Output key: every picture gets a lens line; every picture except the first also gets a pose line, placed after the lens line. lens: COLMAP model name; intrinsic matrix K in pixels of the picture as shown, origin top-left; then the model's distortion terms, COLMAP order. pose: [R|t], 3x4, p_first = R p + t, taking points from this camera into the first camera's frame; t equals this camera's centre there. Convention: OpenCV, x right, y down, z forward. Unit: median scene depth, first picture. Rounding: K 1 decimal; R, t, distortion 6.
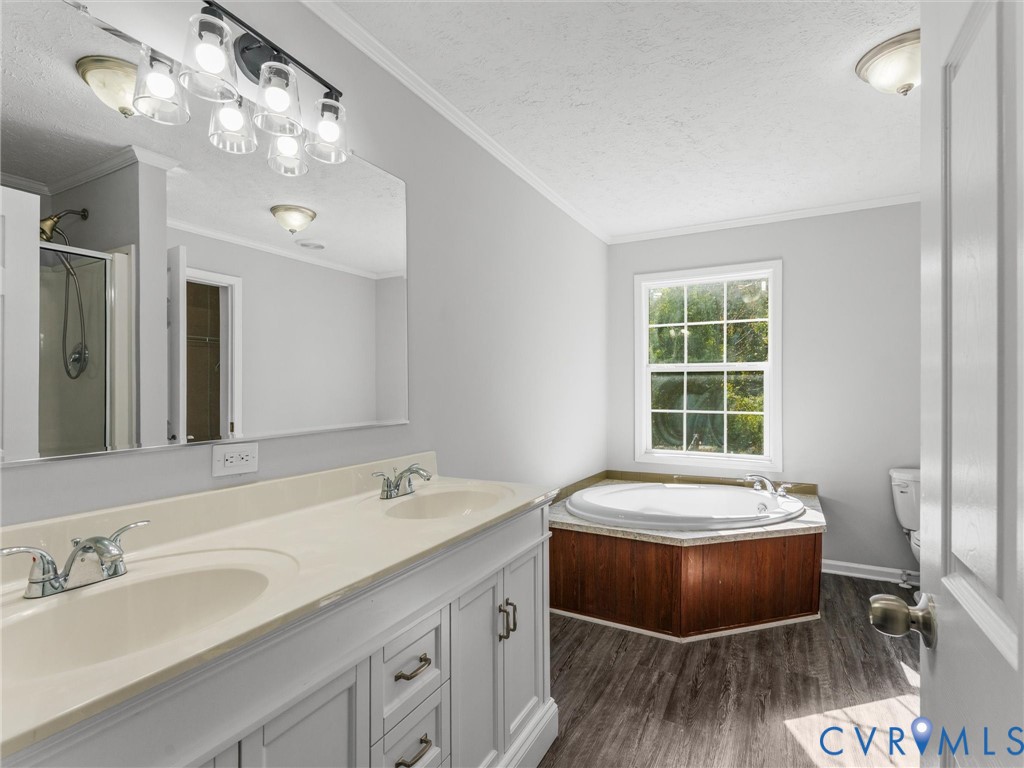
lens RADIAL K [[508.0, 0, 502.1], [0, 508.0, 387.6], [0, 0, 1]] dist [-0.003769, -0.000706]
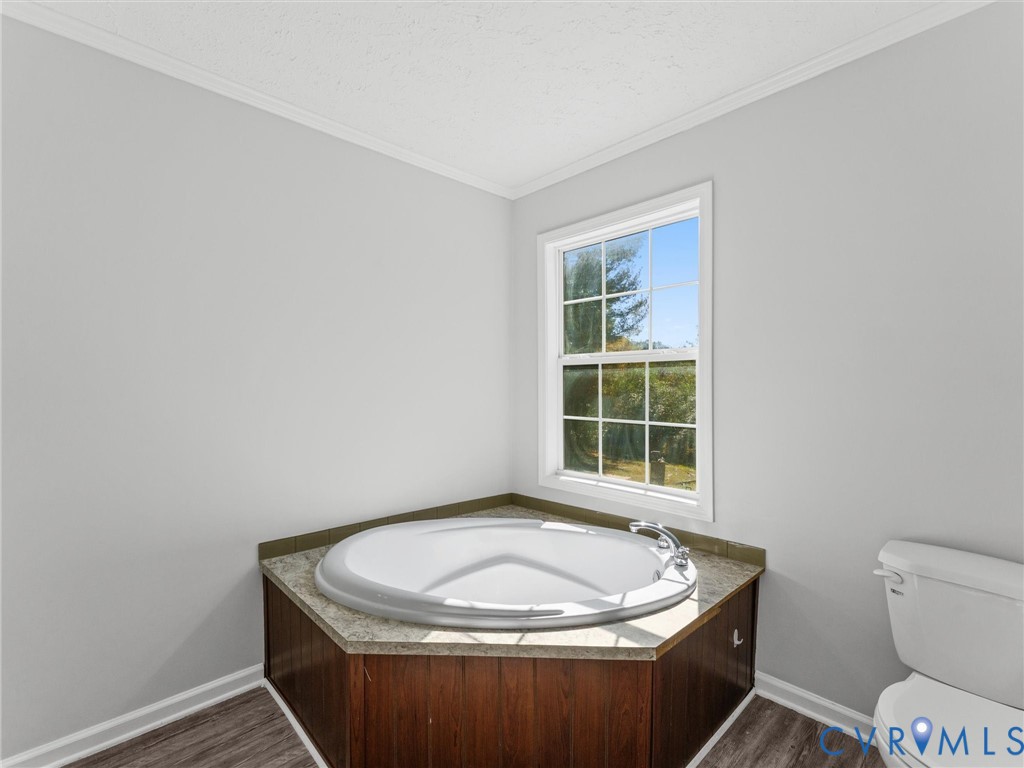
lens RADIAL K [[472.9, 0, 496.4], [0, 472.9, 390.2], [0, 0, 1]] dist [0.026481, -0.000127]
pose [[0.943640, -0.000876, -0.330971, 0.684375], [0.006194, 0.999868, 0.015013, -0.008147], [0.330914, -0.016217, 0.943521, 0.503995]]
